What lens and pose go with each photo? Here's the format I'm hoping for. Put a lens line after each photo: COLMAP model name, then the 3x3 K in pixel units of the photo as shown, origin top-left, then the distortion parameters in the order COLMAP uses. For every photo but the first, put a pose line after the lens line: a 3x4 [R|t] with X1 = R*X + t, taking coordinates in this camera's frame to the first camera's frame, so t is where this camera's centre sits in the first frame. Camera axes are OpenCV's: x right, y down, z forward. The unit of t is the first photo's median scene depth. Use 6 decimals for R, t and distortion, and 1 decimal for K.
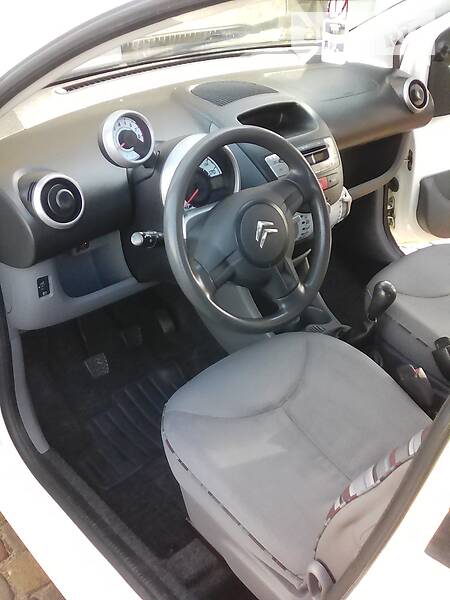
lens RADIAL K [[647.0, 0, 225.0], [0, 647.0, 300.0], [0, 0, 1]] dist [-0.022124, -0.031025]
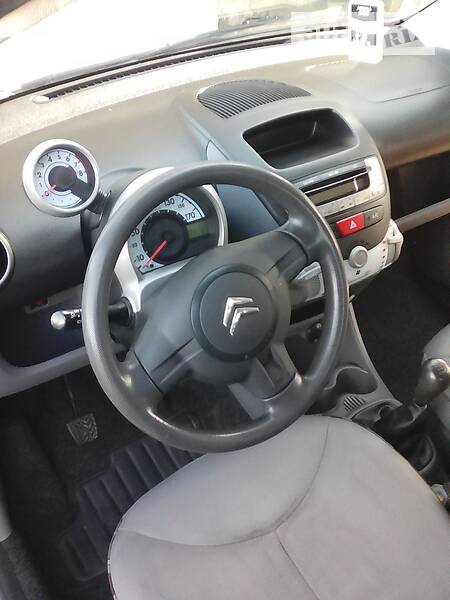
lens RADIAL K [[647.0, 0, 225.0], [0, 647.0, 300.0], [0, 0, 1]] dist [-0.022124, -0.031025]
pose [[0.982946, 0.038179, -0.179890, 0.150013], [-0.030461, 0.998501, 0.045471, -0.129493], [0.181356, -0.039216, 0.982635, 0.259237]]
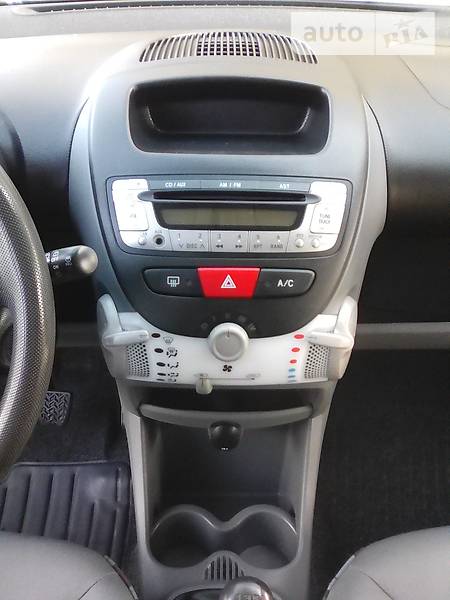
lens RADIAL K [[647.0, 0, 225.0], [0, 647.0, 300.0], [0, 0, 1]] dist [-0.022124, -0.031025]
pose [[0.740178, 0.352972, -0.572317, 0.411746], [-0.356758, 0.927615, 0.110704, -0.227754], [0.569965, 0.122238, 0.812525, 0.718087]]
